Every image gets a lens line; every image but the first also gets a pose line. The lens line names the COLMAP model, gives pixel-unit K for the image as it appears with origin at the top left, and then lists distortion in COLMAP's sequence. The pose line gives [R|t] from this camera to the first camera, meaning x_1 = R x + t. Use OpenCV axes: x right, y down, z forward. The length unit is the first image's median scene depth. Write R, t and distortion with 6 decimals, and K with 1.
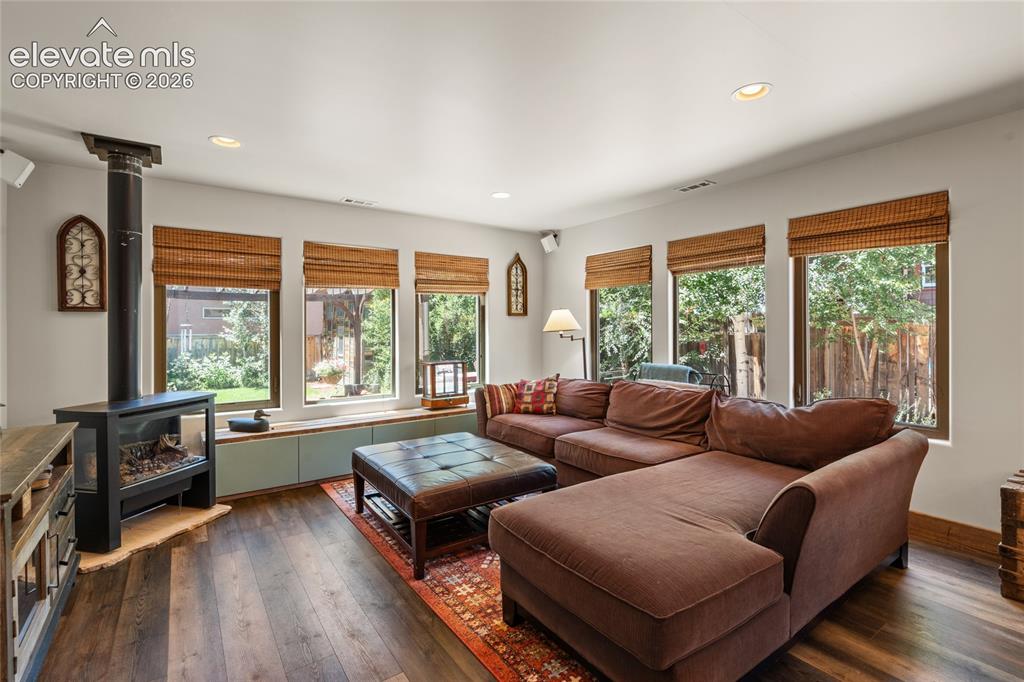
lens RADIAL K [[469.3, 0, 513.7], [0, 469.3, 331.5], [0, 0, 1]] dist [0.000527, 0.000017]
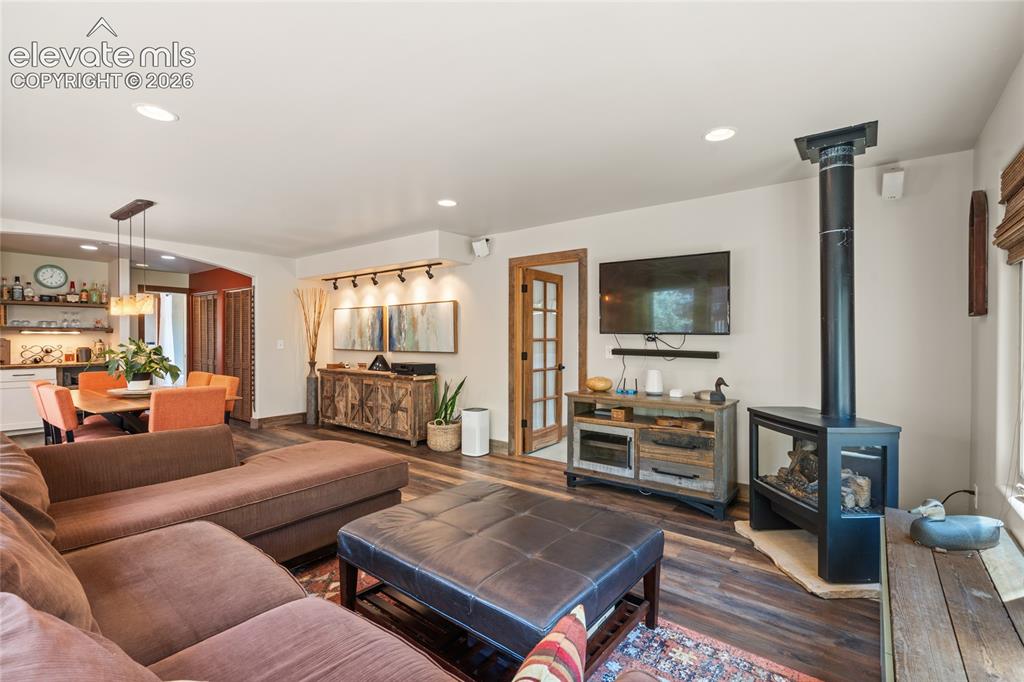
lens RADIAL K [[469.3, 0, 513.7], [0, 469.3, 331.5], [0, 0, 1]] dist [0.000527, 0.000017]
pose [[-0.957474, 0.002316, -0.288510, 0.027651], [0.002472, 0.999997, -0.000175, -0.013124], [0.288508, -0.000881, -0.957477, 1.133946]]
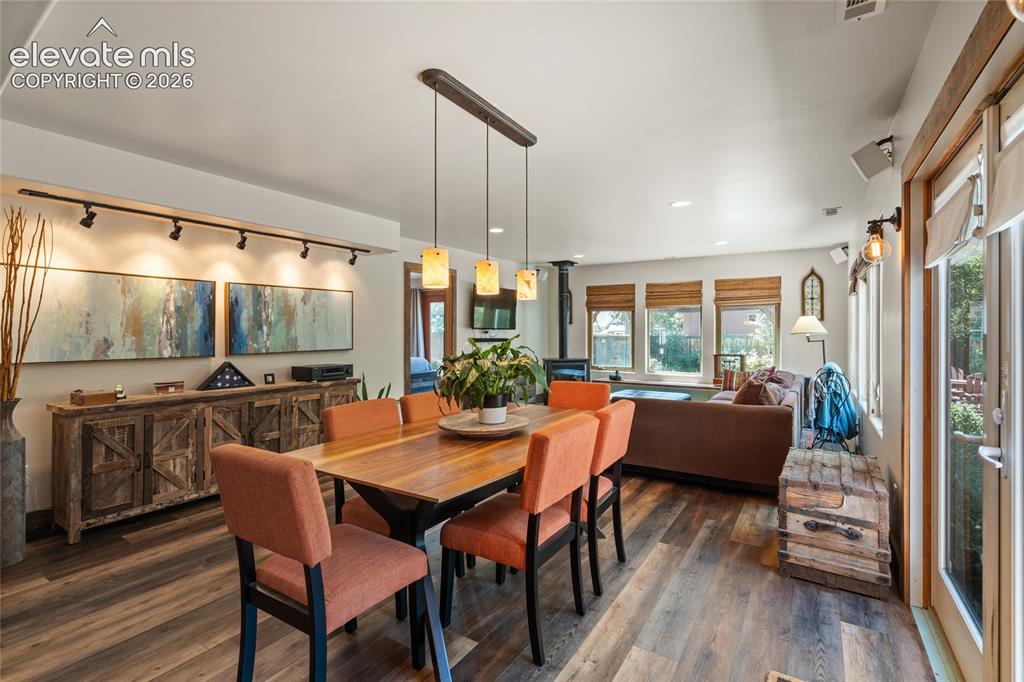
lens RADIAL K [[469.3, 0, 513.7], [0, 469.3, 331.5], [0, 0, 1]] dist [0.000527, 0.000017]
pose [[0.381541, 0.005986, -0.924333, 1.000909], [-0.007225, 0.999968, 0.003494, -0.006533], [0.924324, 0.005345, 0.381571, -0.174593]]
